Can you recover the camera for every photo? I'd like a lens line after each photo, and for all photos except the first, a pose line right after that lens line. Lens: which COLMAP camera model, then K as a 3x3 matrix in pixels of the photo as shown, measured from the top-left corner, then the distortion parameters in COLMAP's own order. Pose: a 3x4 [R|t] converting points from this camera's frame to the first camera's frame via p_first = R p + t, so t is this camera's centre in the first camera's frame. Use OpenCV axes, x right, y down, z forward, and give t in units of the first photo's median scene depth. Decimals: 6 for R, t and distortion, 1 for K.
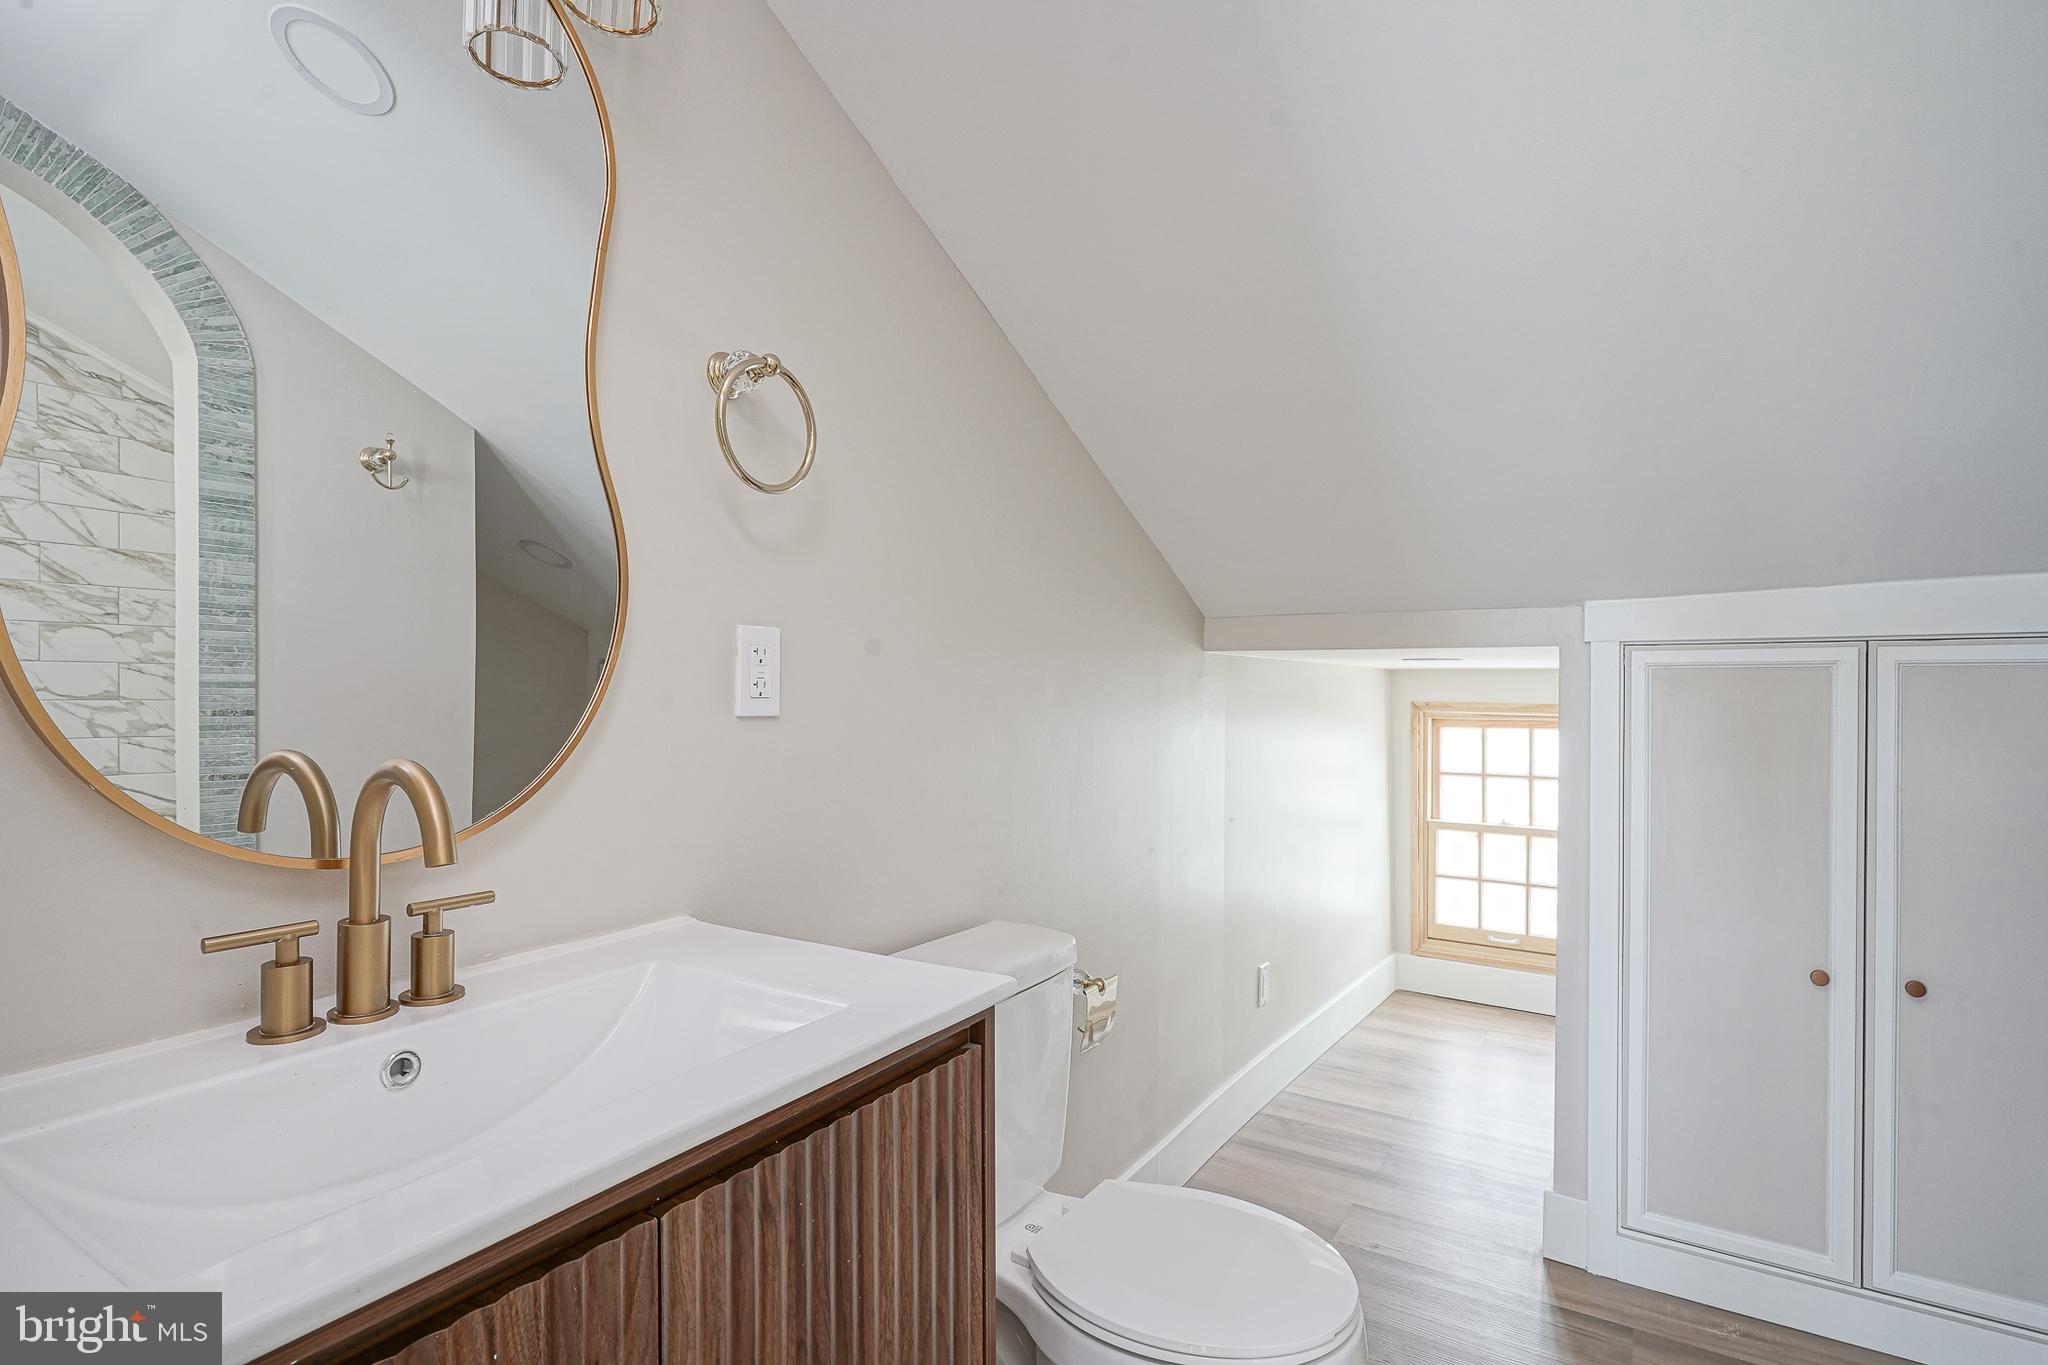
lens RADIAL K [[1004.9, 0, 1019.8], [0, 1004.9, 691.7], [0, 0, 1]] dist [-0.000779, 0.002519]
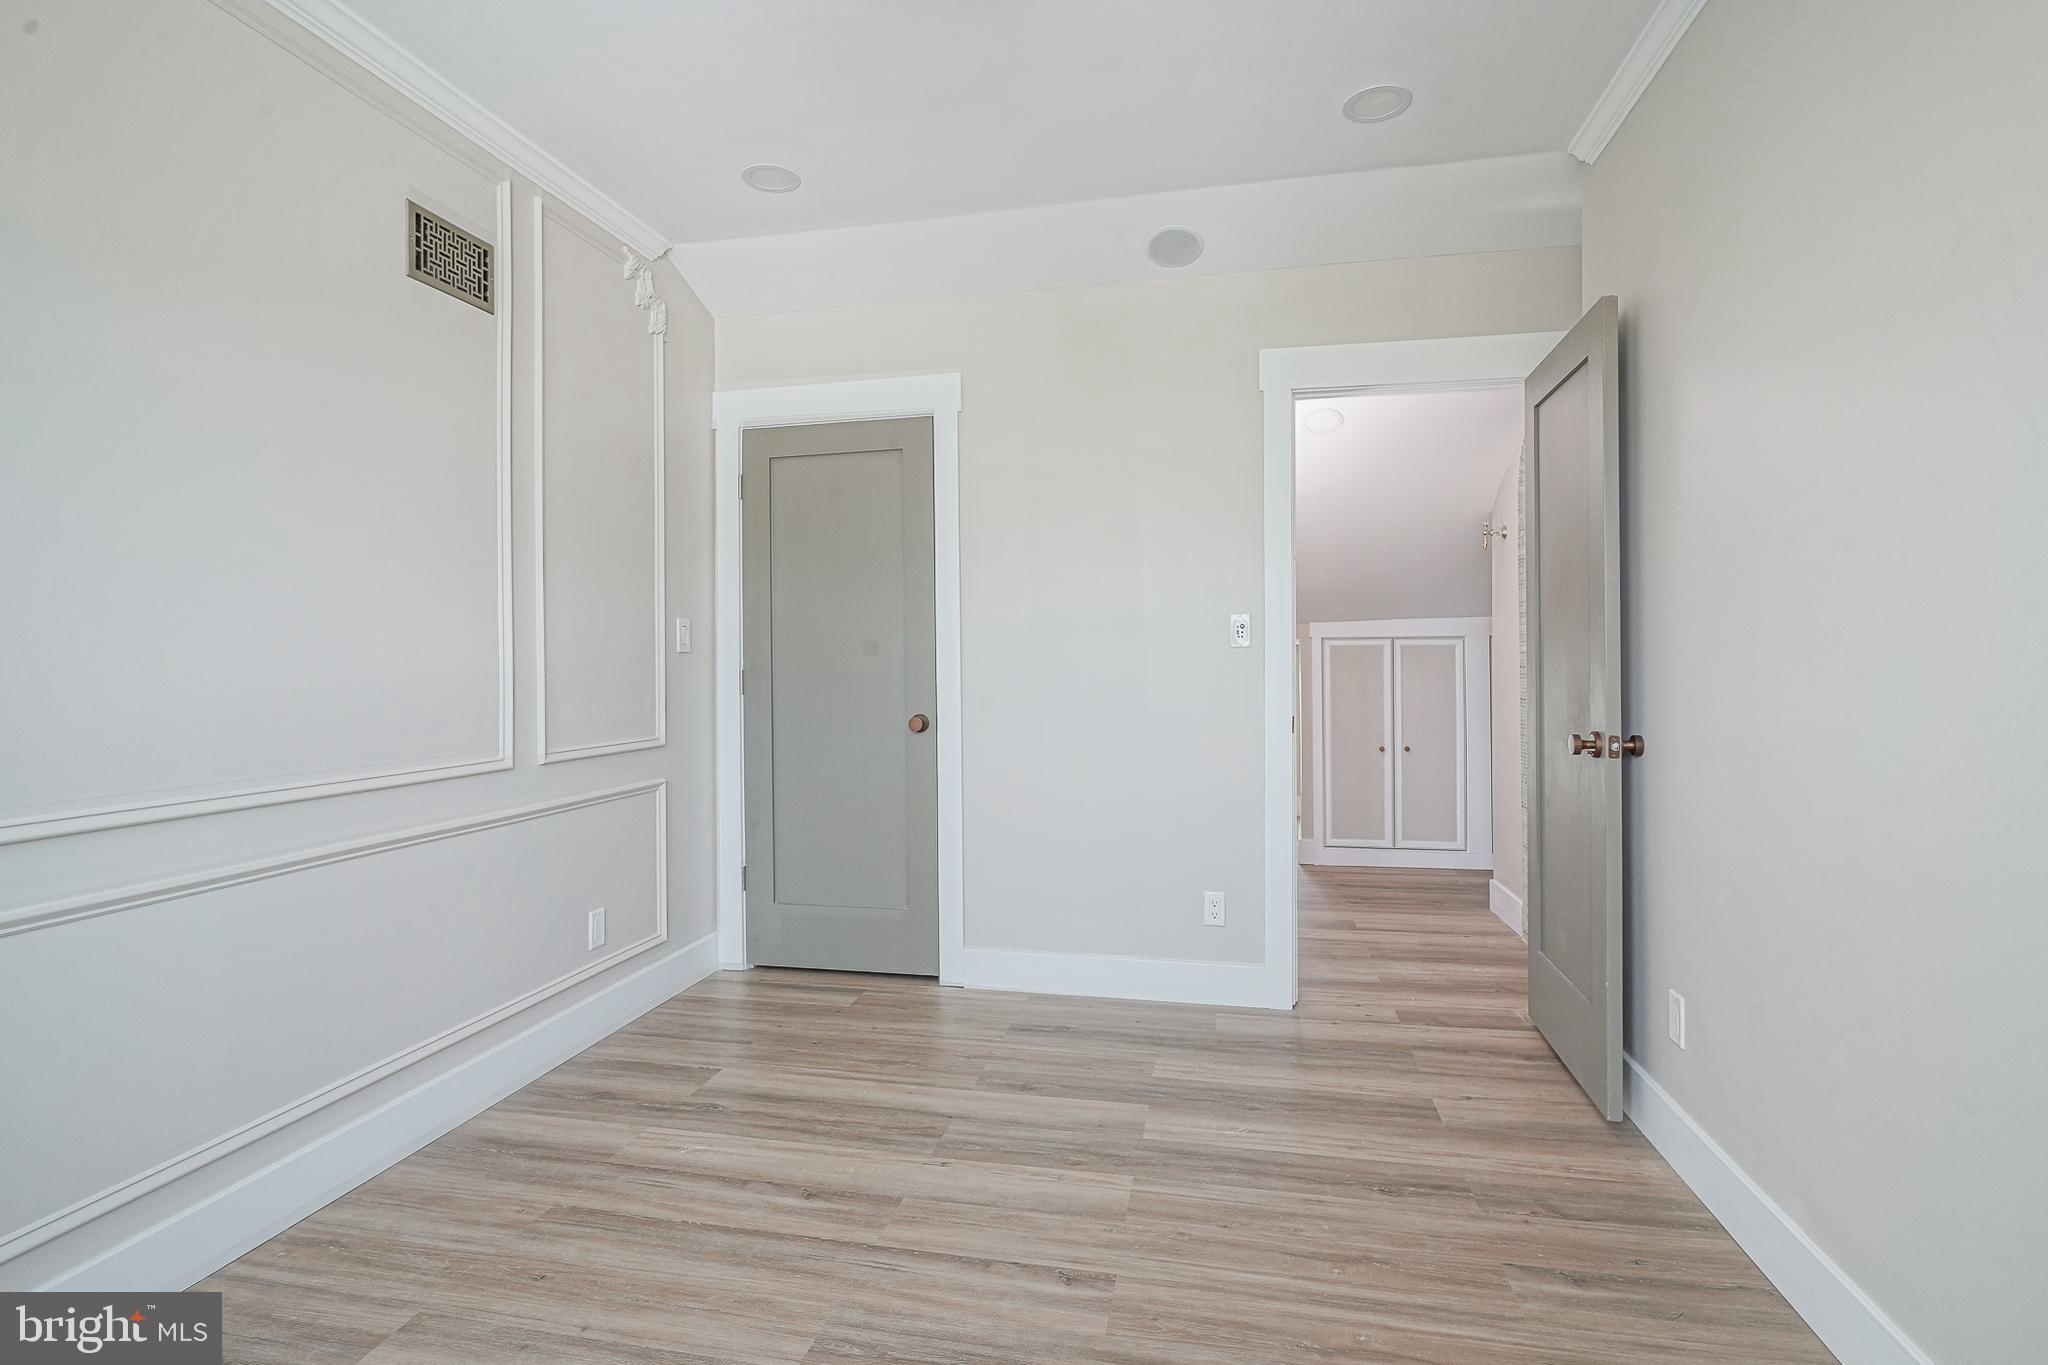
lens RADIAL K [[1004.9, 0, 1027.4], [0, 1004.9, 660.1], [0, 0, 1]] dist [-0.000779, 0.002519]
pose [[0.929562, -0.002533, 0.368657, -1.108742], [0.007732, 0.999890, -0.012625, 0.038890], [-0.368584, 0.014586, 0.929480, -1.203513]]
